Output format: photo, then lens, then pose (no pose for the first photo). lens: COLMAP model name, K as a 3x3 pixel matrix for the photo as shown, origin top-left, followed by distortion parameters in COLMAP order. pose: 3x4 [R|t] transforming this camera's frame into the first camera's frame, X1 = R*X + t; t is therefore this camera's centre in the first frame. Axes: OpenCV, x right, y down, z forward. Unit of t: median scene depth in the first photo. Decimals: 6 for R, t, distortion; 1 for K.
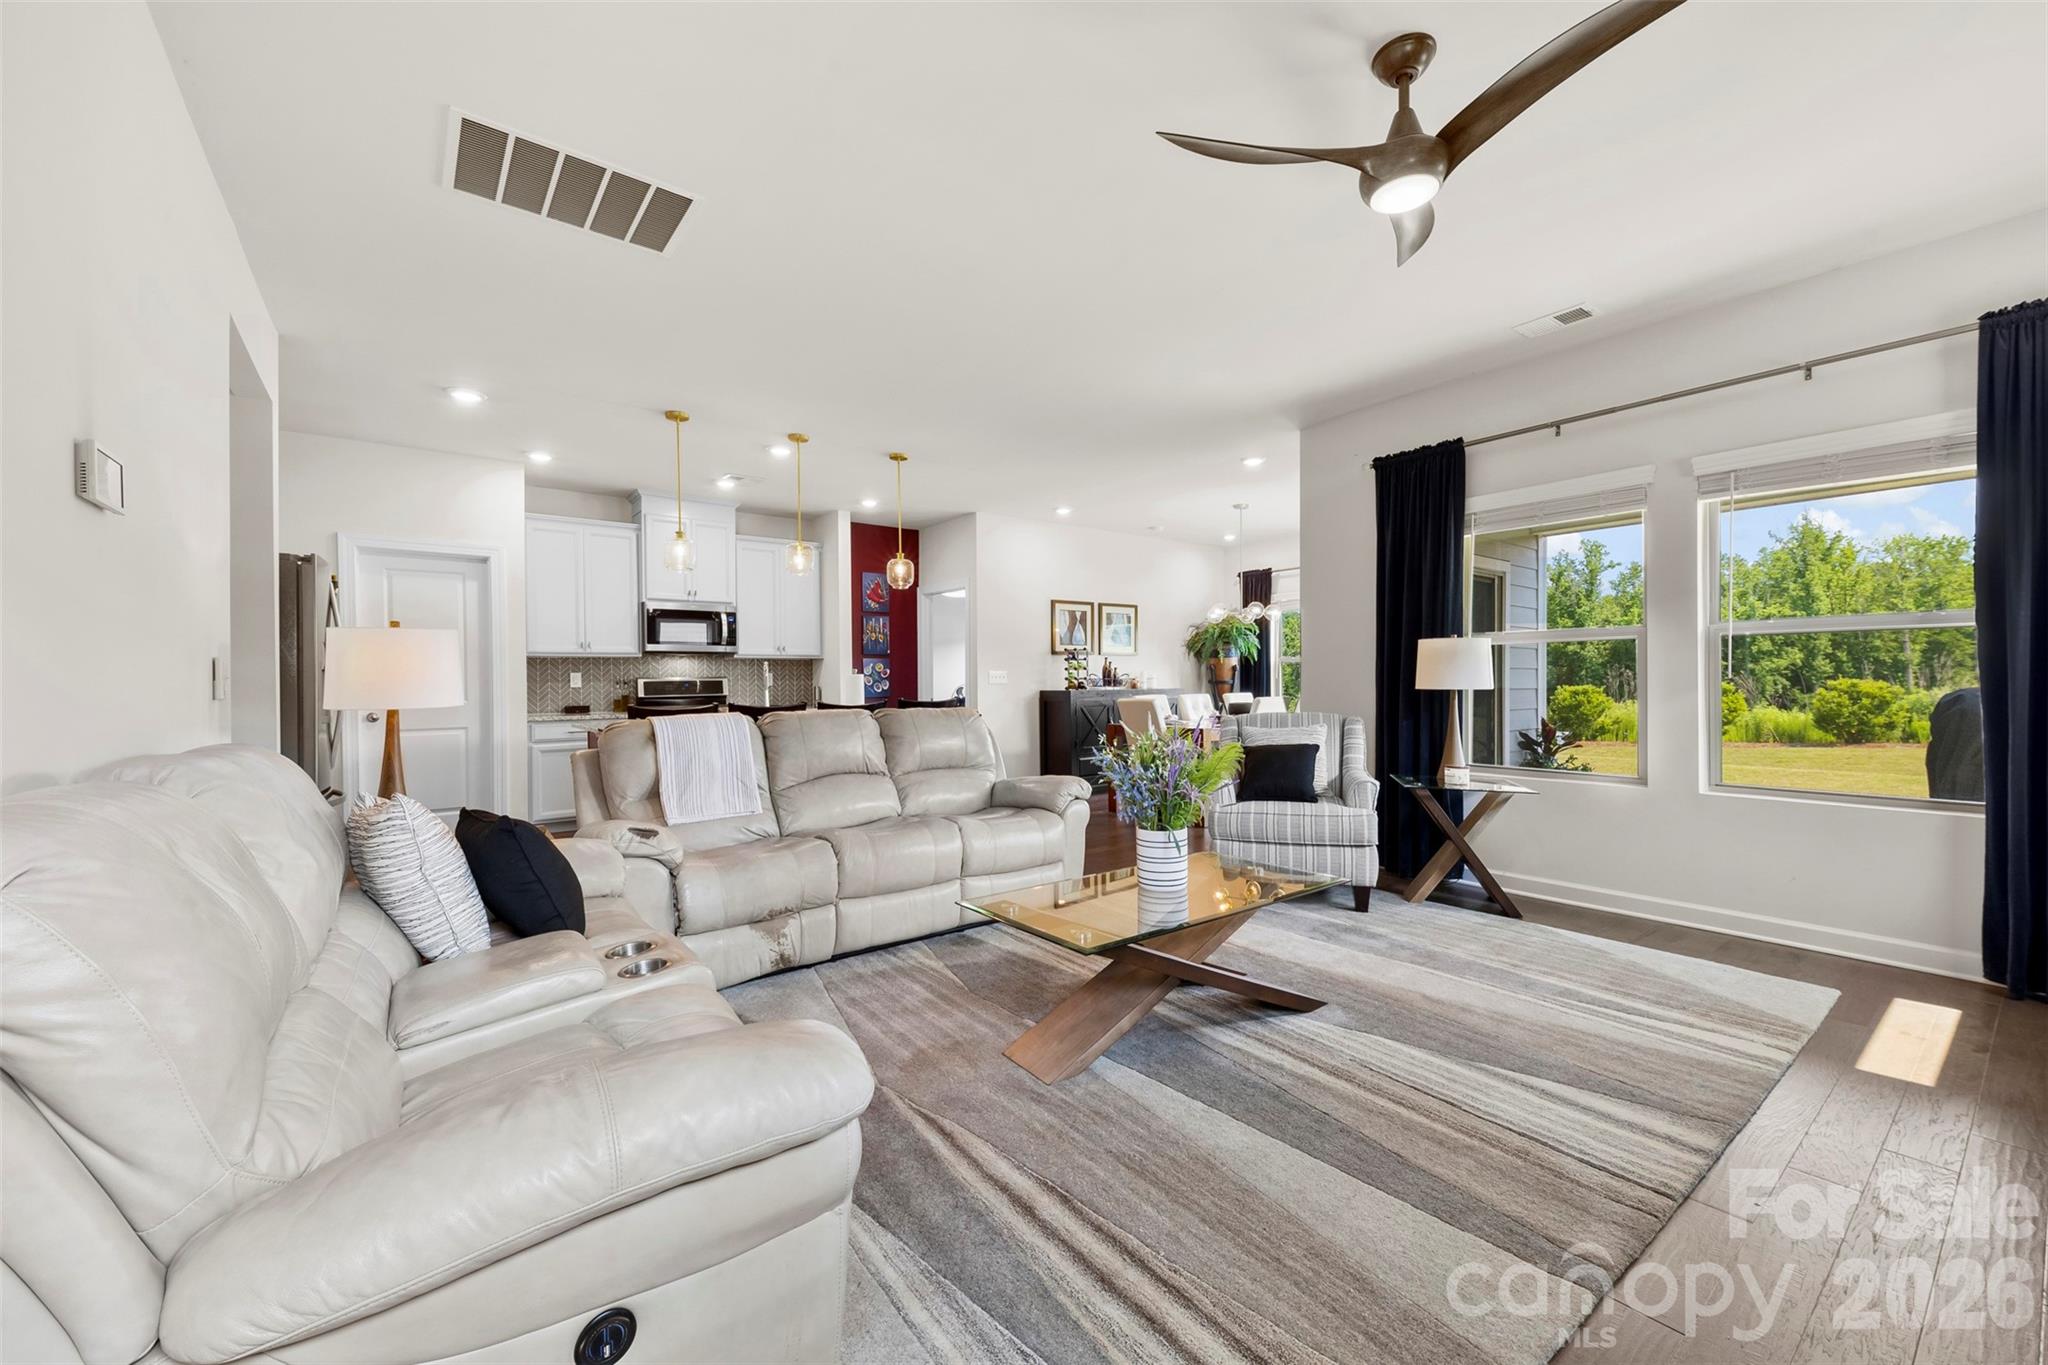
lens RADIAL K [[800.6, 0, 1032.4], [0, 800.6, 682.3], [0, 0, 1]] dist [0.013877, 0.000090]
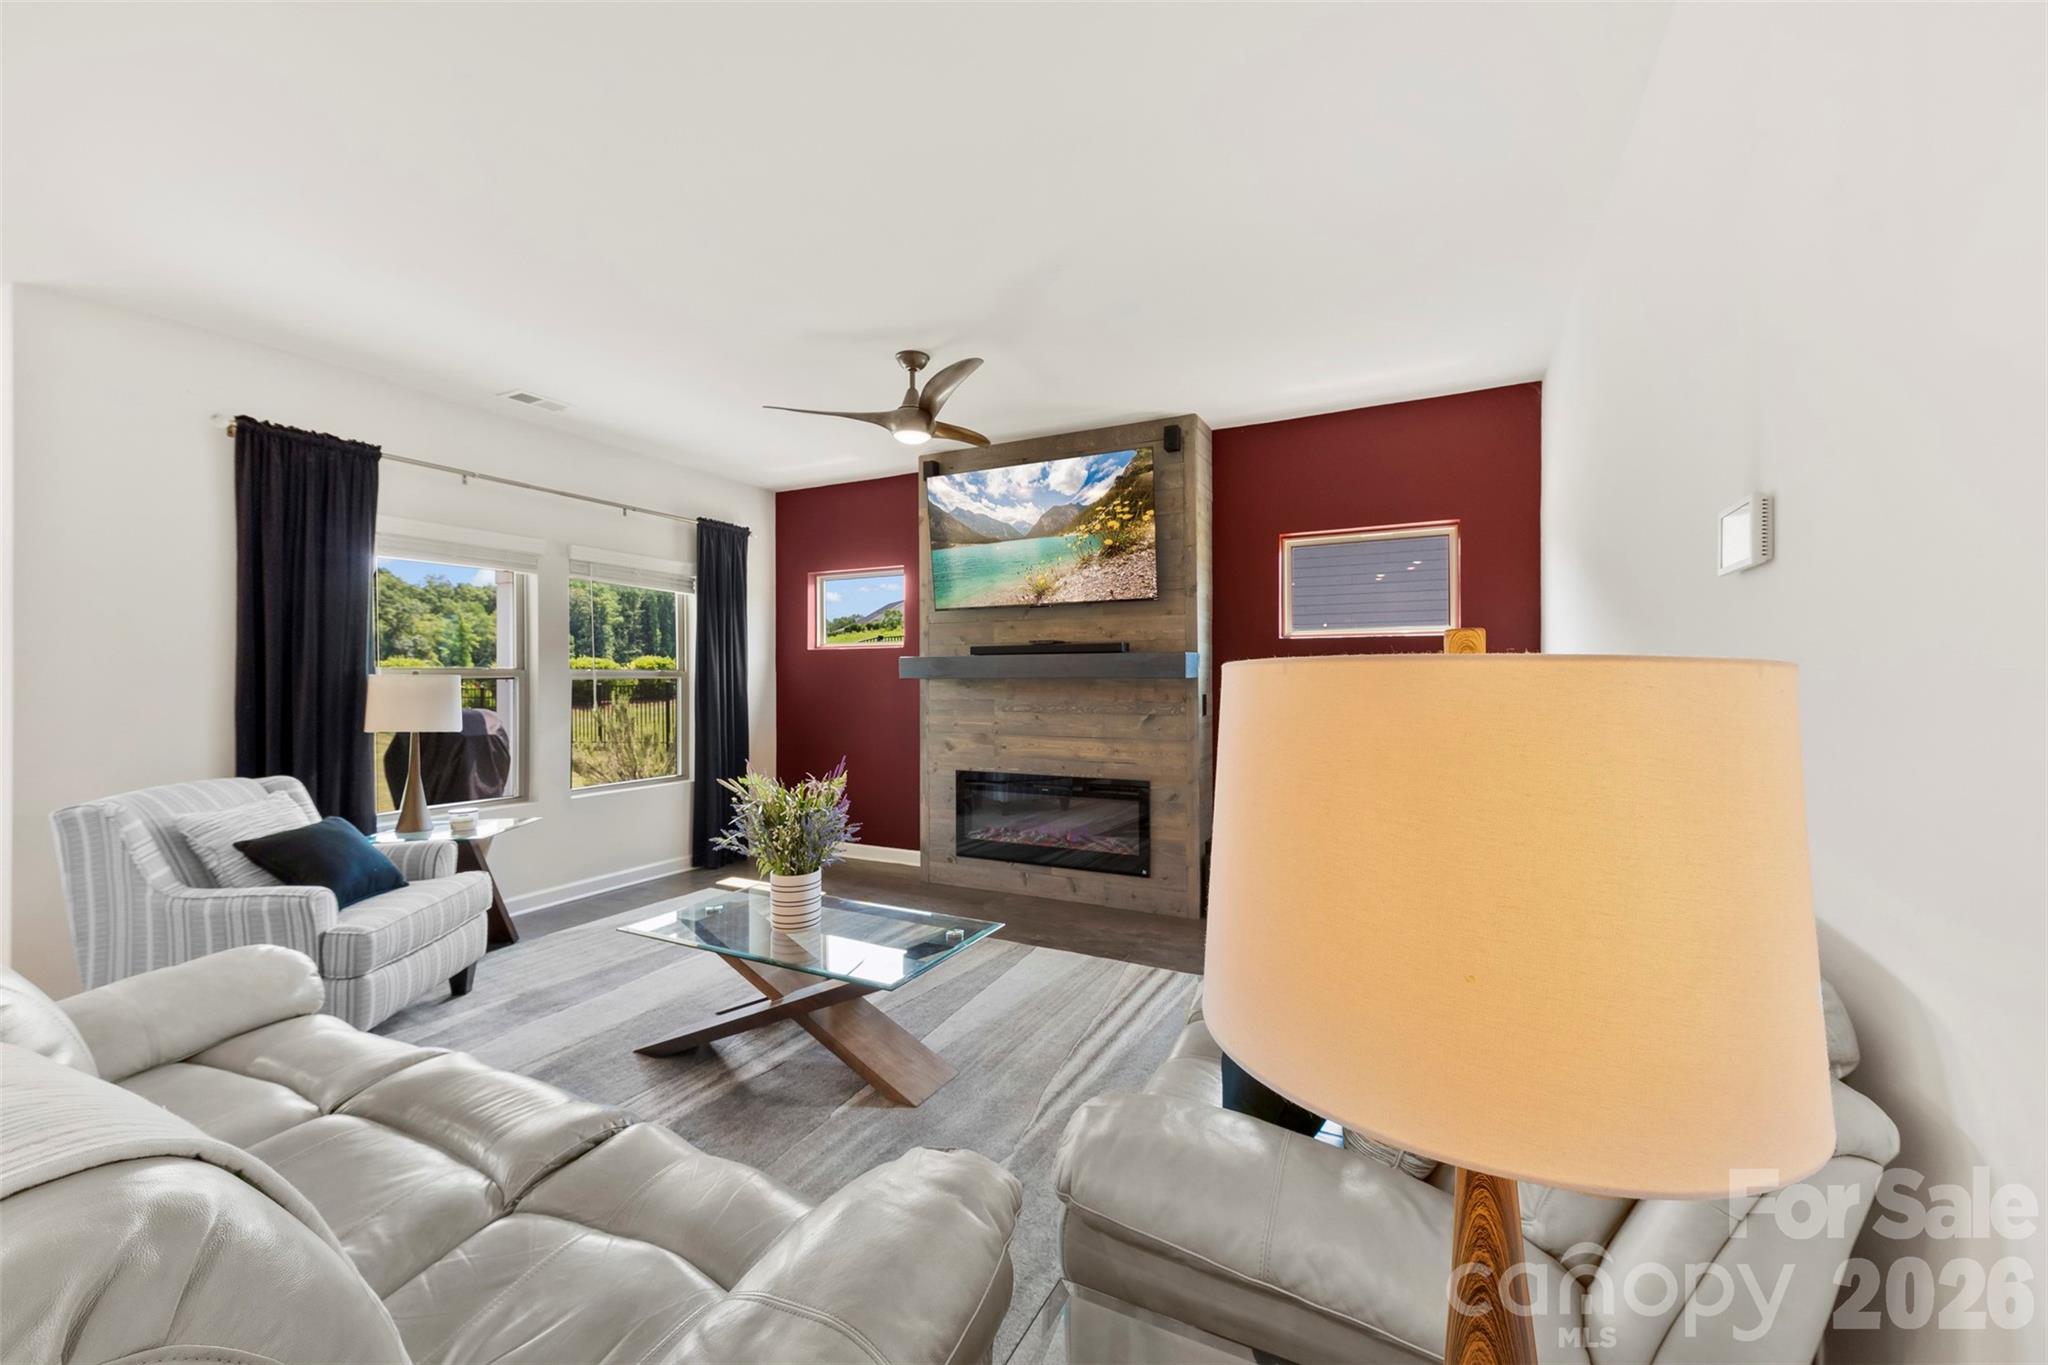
lens RADIAL K [[800.6, 0, 1028.2], [0, 800.6, 678.1], [0, 0, 1]] dist [0.013877, 0.000090]
pose [[-0.437346, 0.011135, 0.899225, -0.701250], [0.011135, 0.999914, -0.006966, -0.043604], [-0.899225, 0.006967, -0.437432, 0.914947]]
